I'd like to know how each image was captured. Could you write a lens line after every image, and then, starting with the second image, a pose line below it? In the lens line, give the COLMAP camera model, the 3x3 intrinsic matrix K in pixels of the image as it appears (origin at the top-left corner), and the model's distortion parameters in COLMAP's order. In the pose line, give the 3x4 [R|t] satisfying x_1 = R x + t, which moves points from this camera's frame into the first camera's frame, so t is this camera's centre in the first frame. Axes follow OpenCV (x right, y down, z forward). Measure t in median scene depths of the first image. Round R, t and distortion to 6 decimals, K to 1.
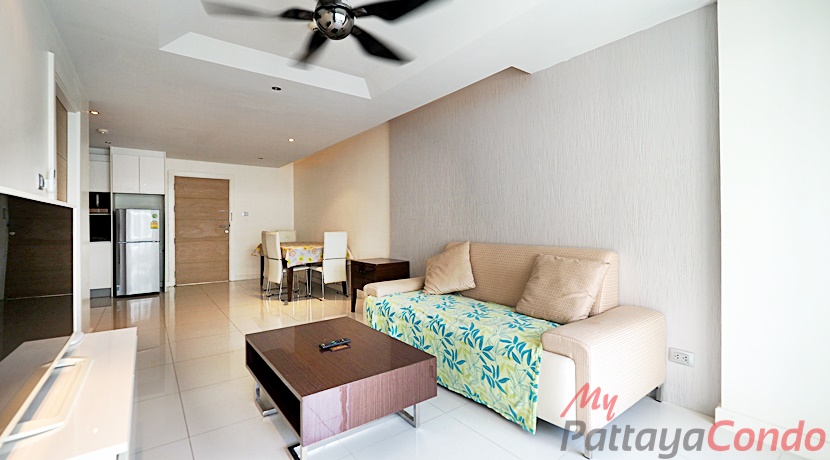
lens RADIAL K [[354.3, 0, 403.0], [0, 354.3, 224.0], [0, 0, 1]] dist [0.028055, -0.024973]
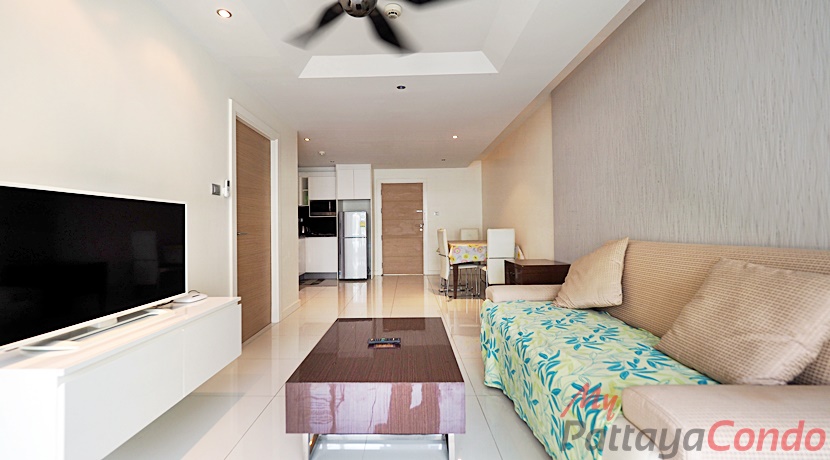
lens RADIAL K [[354.3, 0, 403.0], [0, 354.3, 224.0], [0, 0, 1]] dist [0.028055, -0.024973]
pose [[0.794467, -0.012465, -0.607180, 0.168915], [0.009245, 0.999922, -0.008431, 0.014981], [0.607237, 0.001085, 0.794520, 0.116388]]
